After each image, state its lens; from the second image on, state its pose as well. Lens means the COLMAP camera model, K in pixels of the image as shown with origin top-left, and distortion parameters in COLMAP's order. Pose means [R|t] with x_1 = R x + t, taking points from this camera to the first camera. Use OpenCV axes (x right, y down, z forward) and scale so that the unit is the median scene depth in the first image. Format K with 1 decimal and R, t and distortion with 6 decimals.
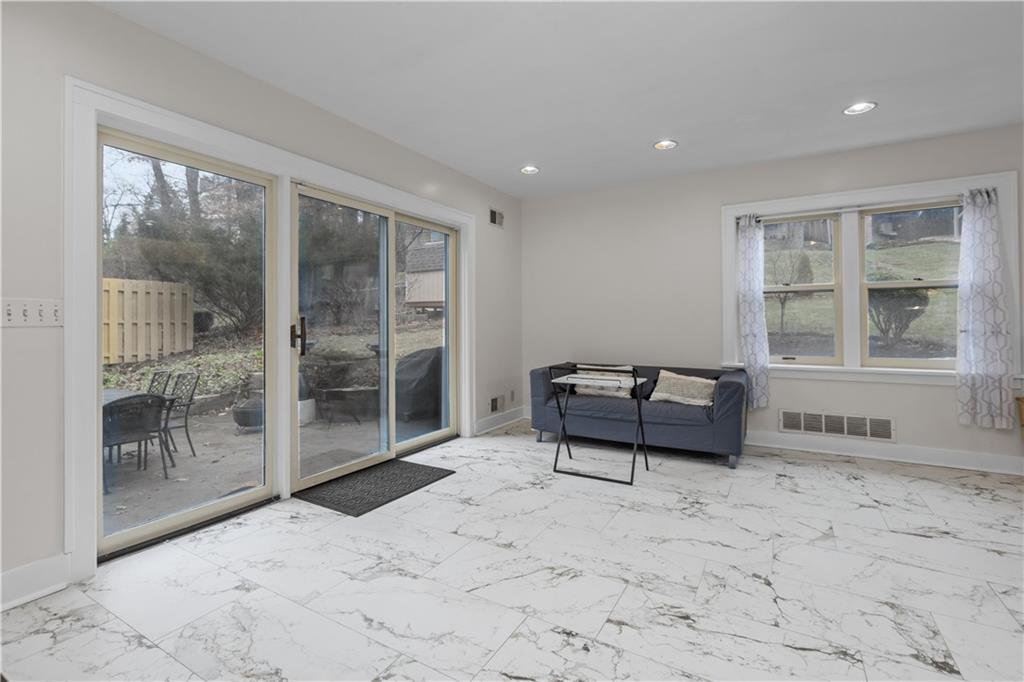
lens RADIAL K [[480.0, 0, 506.2], [0, 480.0, 312.7], [0, 0, 1]] dist [-0.001559, -0.000671]
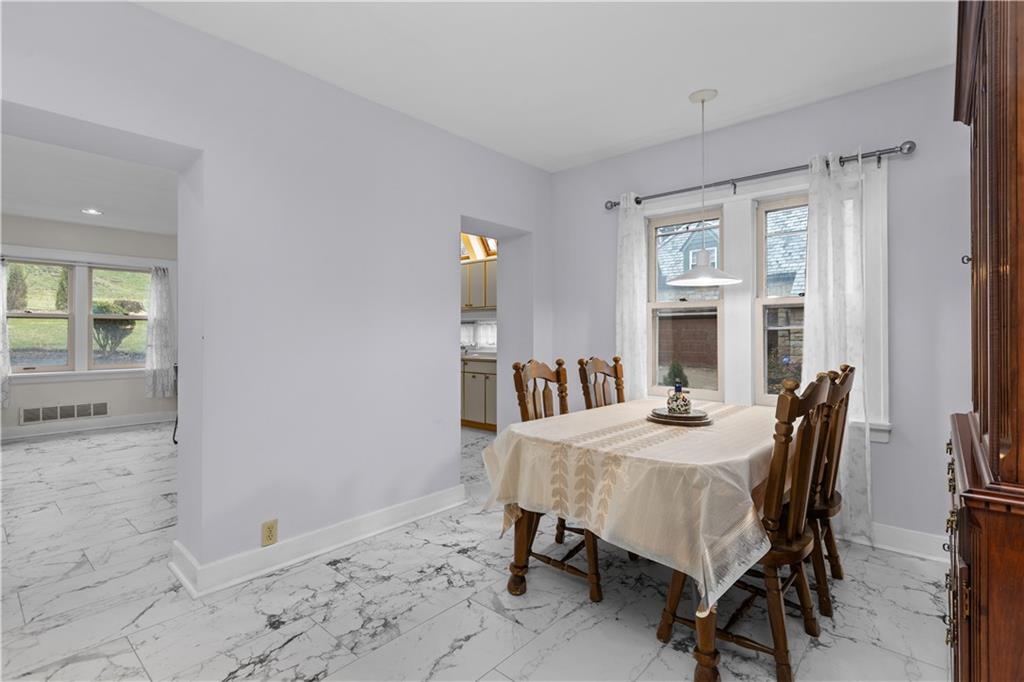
lens RADIAL K [[480.0, 0, 510.2], [0, 480.0, 332.5], [0, 0, 1]] dist [-0.001559, -0.000671]
pose [[0.194074, 0.006165, 0.980967, -0.477863], [-0.019629, 0.999804, -0.002400, -0.029130], [-0.980790, -0.018790, 0.194158, -0.589203]]
